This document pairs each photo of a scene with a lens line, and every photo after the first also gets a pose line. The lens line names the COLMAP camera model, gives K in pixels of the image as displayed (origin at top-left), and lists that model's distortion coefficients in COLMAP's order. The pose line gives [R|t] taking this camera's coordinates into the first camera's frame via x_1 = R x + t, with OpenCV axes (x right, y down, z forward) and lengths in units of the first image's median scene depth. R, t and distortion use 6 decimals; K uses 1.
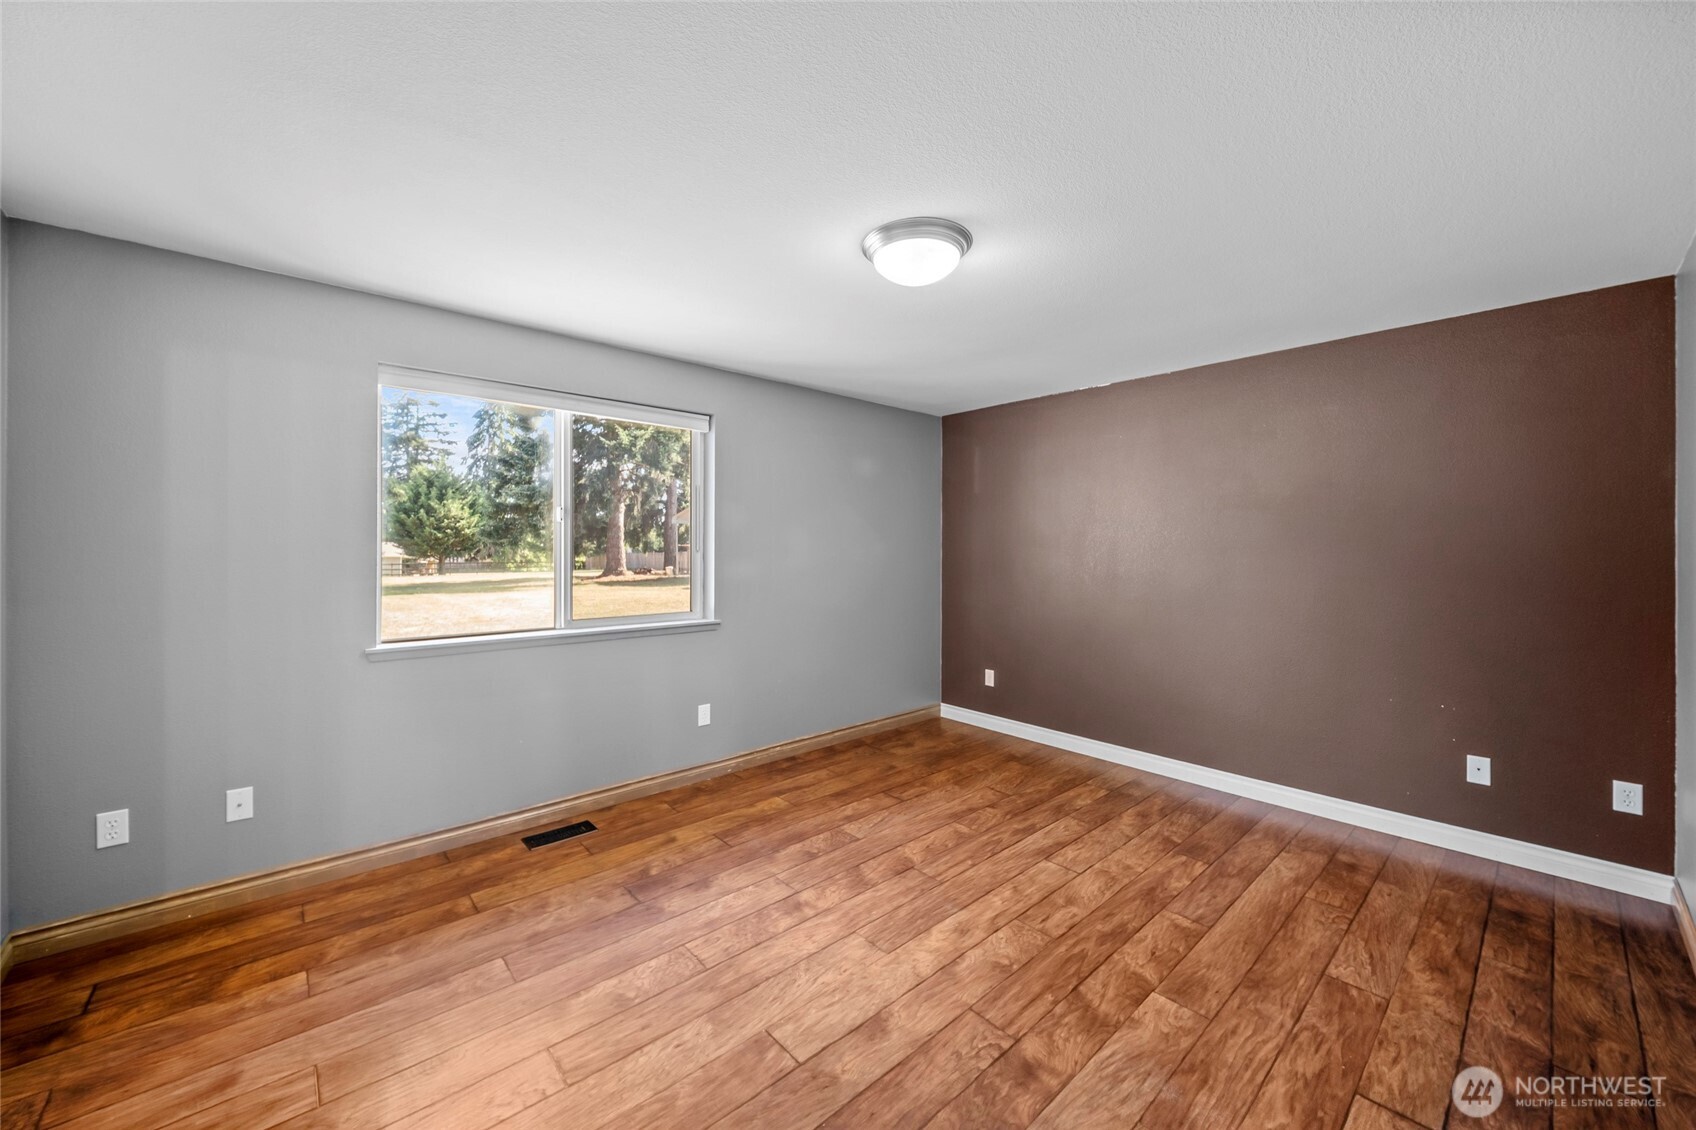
lens RADIAL K [[622.5, 0, 828.2], [0, 622.5, 554.8], [0, 0, 1]] dist [0.006926, -0.007789]
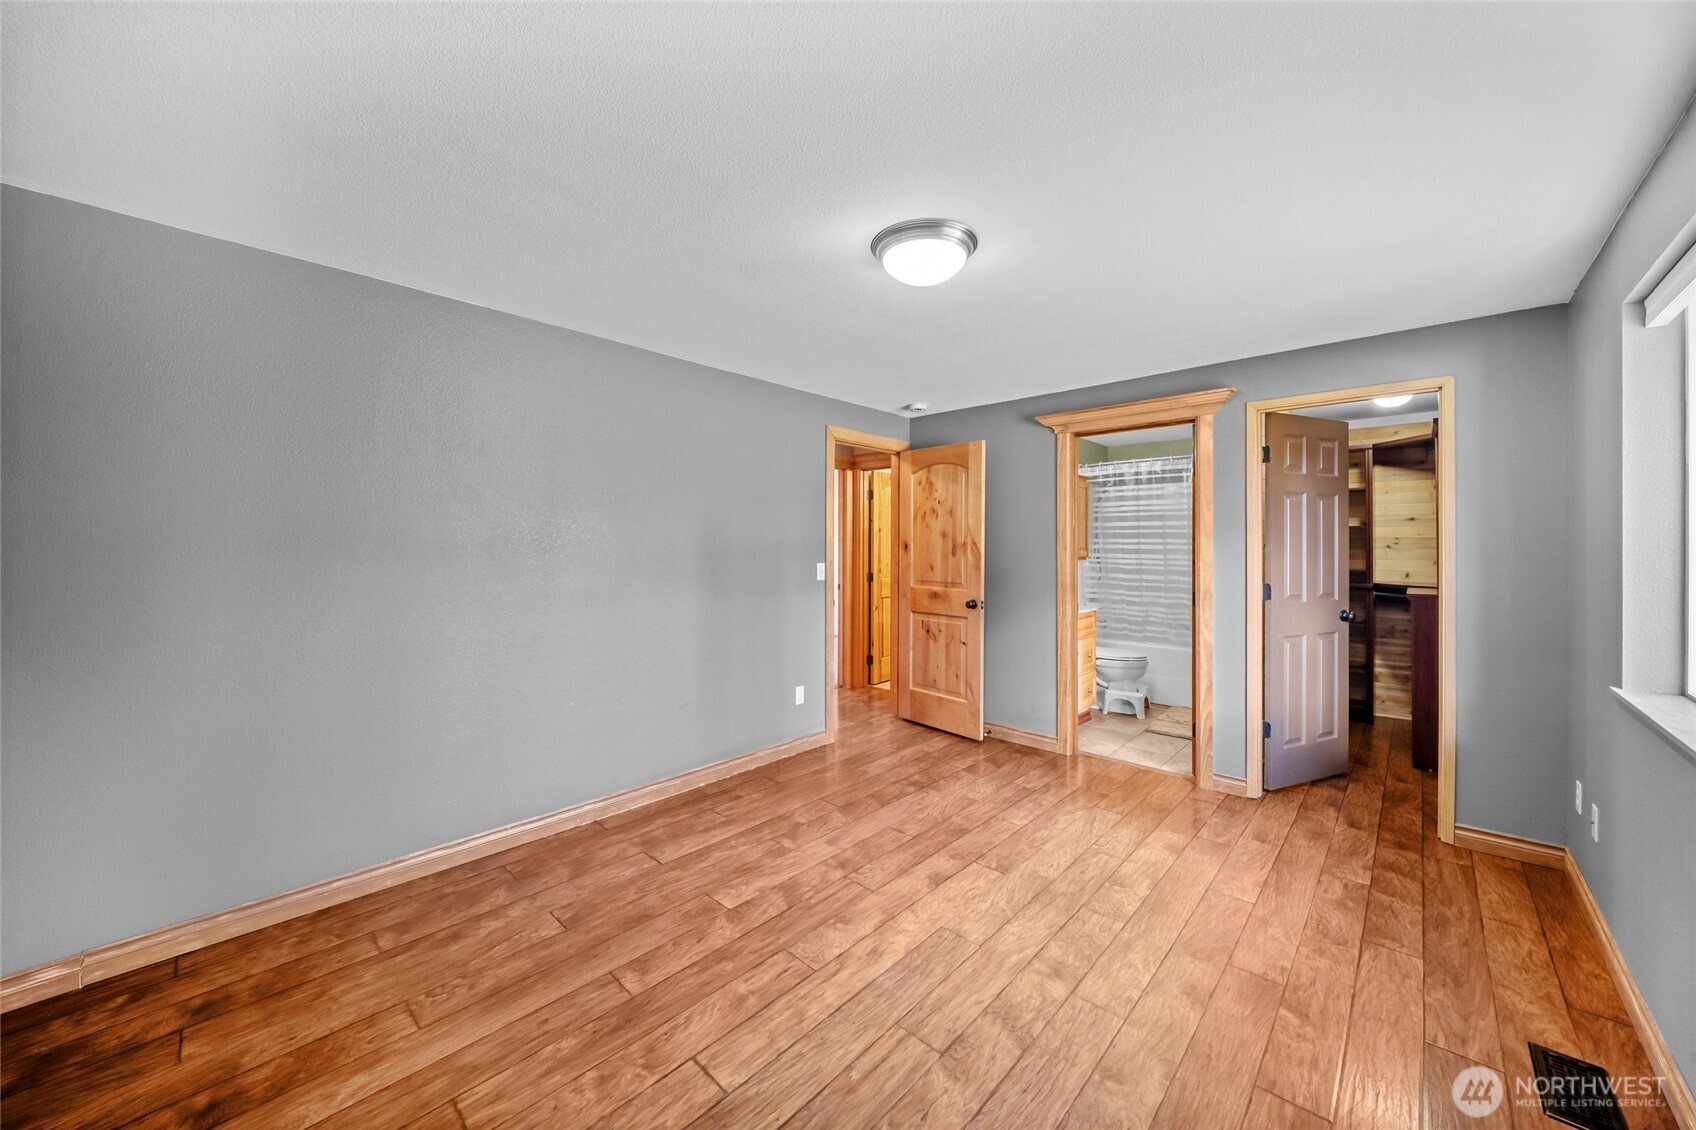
lens RADIAL K [[622.5, 0, 828.2], [0, 622.5, 554.8], [0, 0, 1]] dist [0.006926, -0.007789]
pose [[-0.995717, -0.004627, -0.092339, 0.398620], [-0.007047, 0.999640, 0.025902, -0.052287], [0.092186, 0.026442, -0.995391, 2.043787]]
